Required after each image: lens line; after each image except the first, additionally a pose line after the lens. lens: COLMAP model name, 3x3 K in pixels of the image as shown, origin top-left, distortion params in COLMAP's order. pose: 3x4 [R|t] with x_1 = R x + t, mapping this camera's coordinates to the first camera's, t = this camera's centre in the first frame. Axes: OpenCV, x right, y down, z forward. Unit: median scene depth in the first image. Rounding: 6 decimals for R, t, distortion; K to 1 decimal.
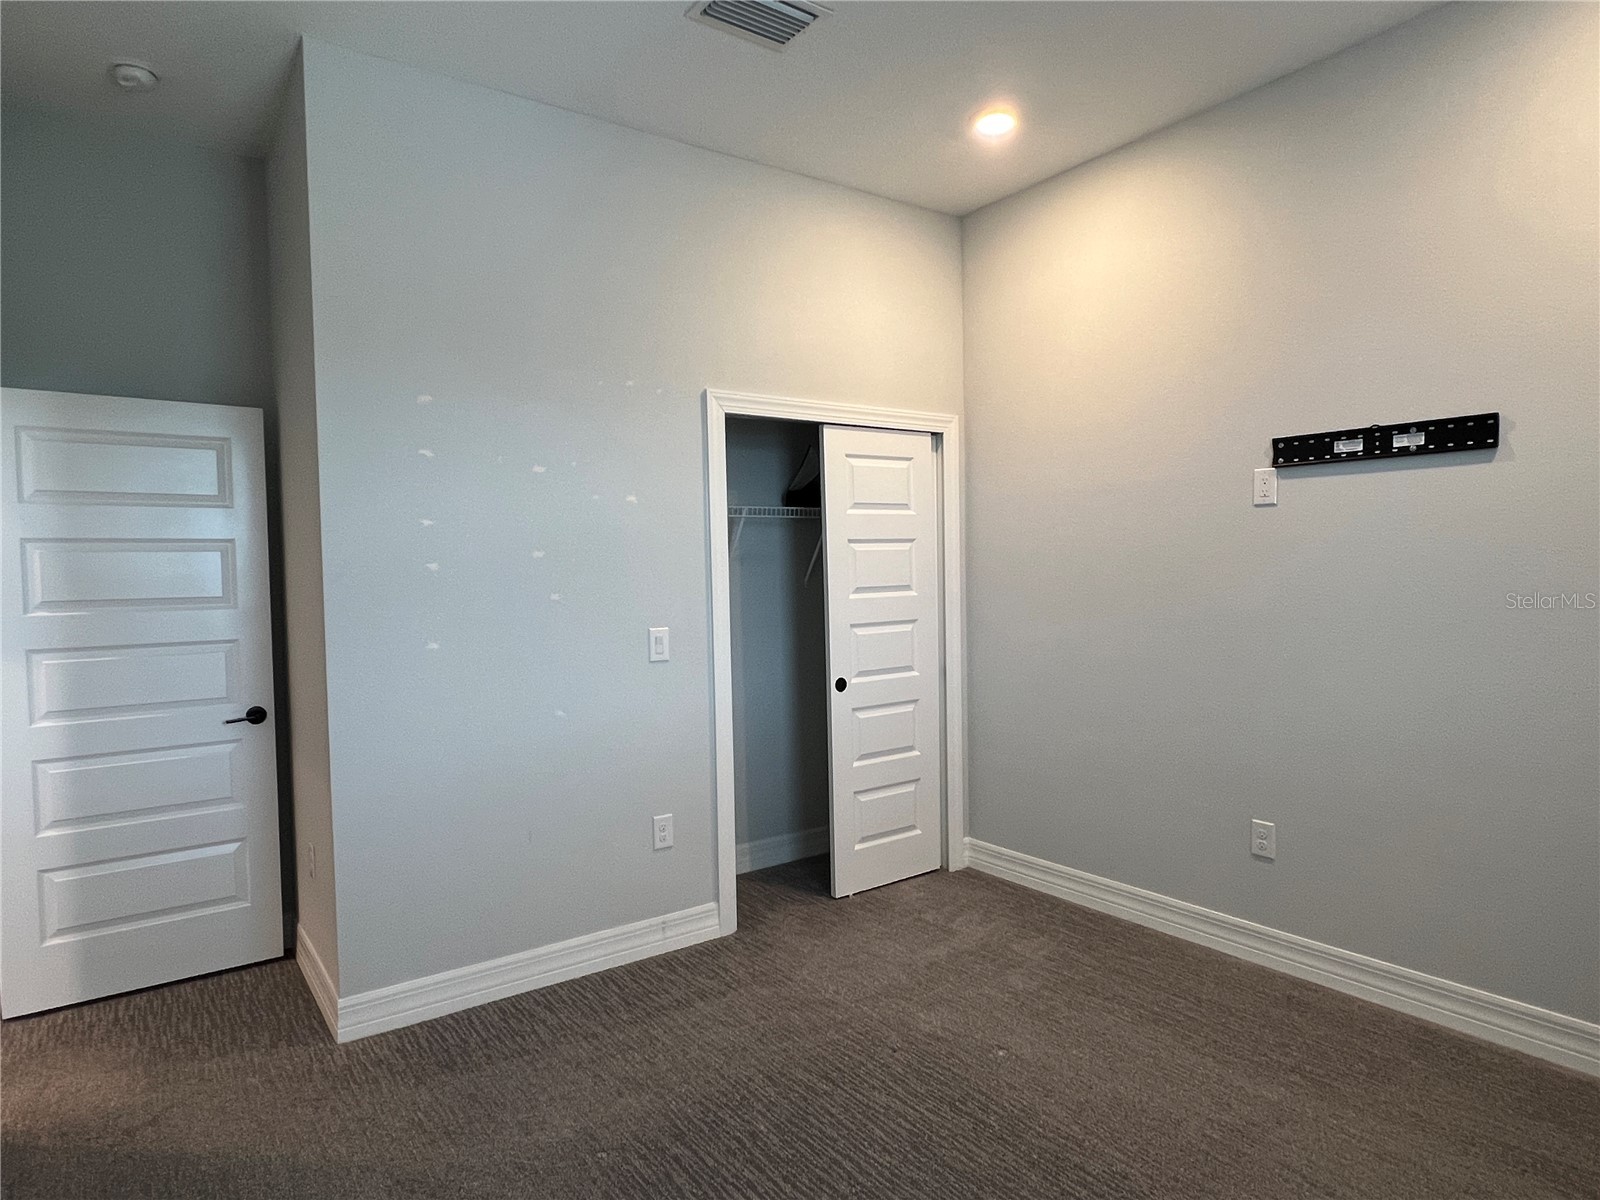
lens RADIAL K [[934.0, 0, 803.9], [0, 934.0, 599.2], [0, 0, 1]] dist [-0.007933, -0.001429]
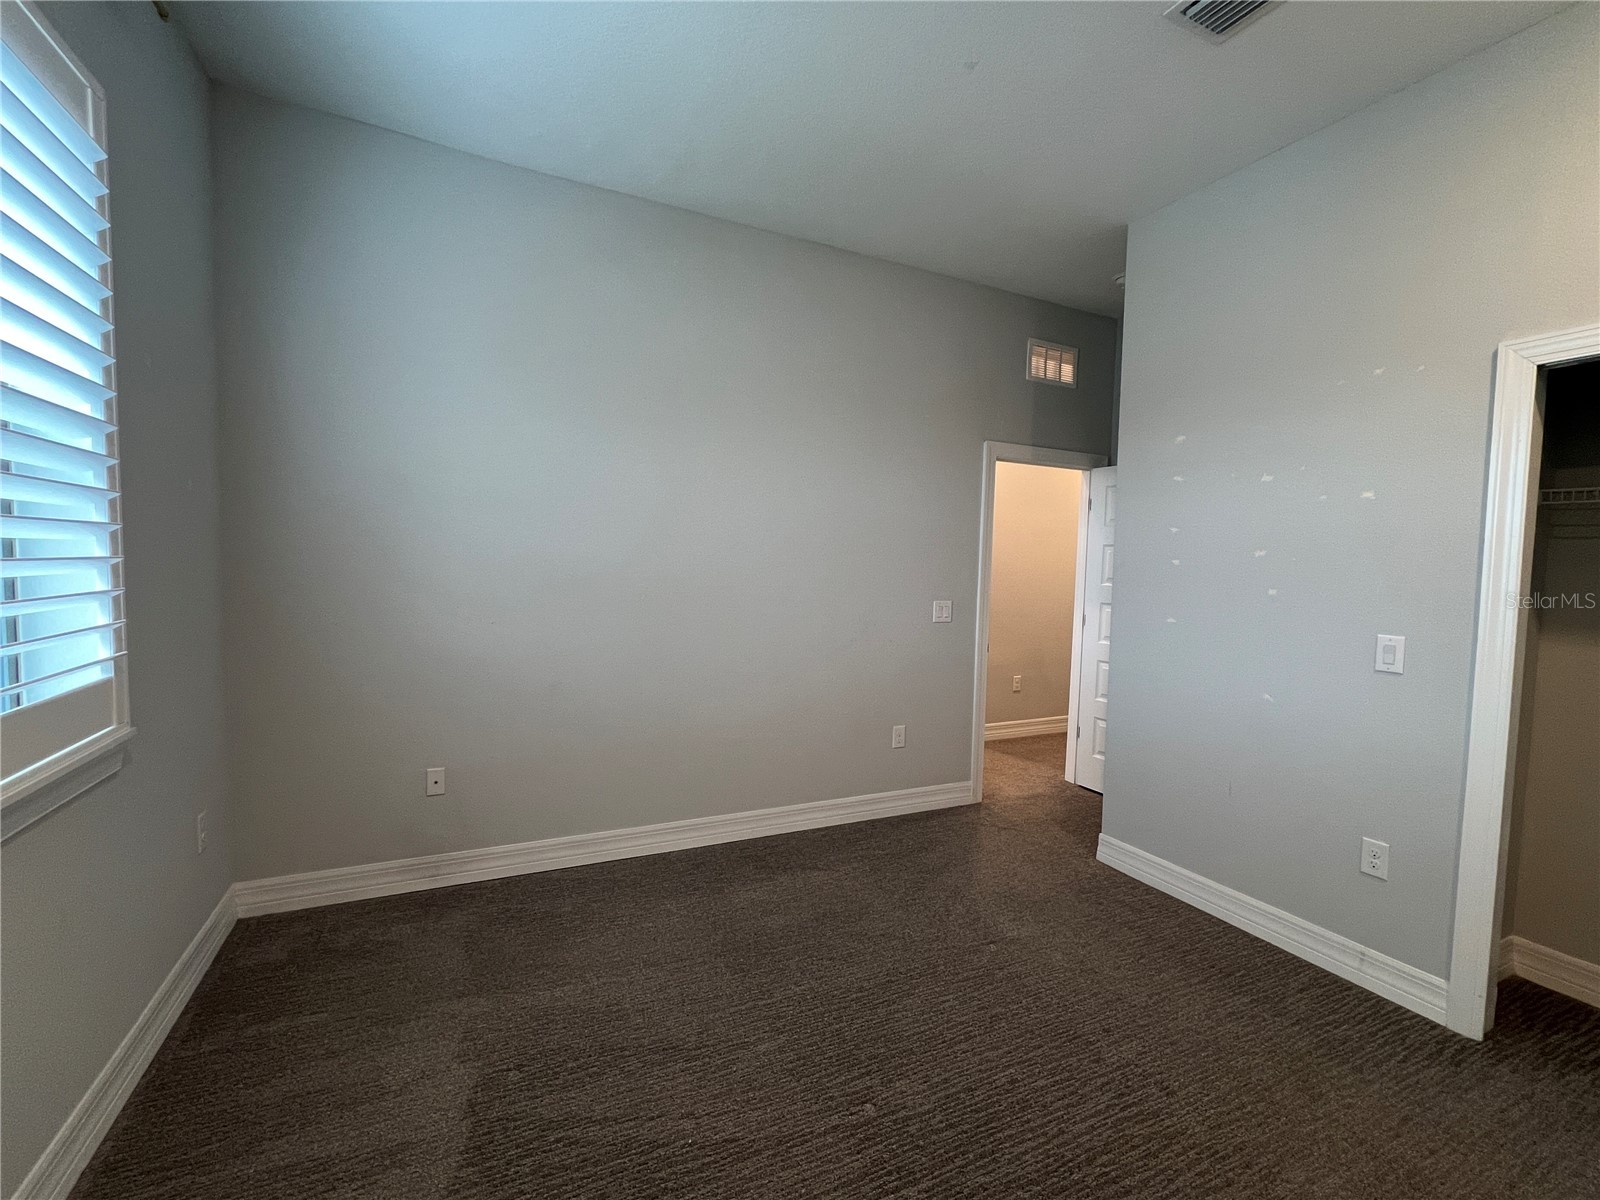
lens RADIAL K [[701.0, 0, 808.1], [0, 701.0, 598.8], [0, 0, 1]] dist [-0.001459, -0.000018]
pose [[-0.167708, 0.065894, -0.983632, 0.685523], [-0.049439, 0.995946, 0.075148, -0.031852], [0.984596, 0.061233, -0.163770, 0.631402]]
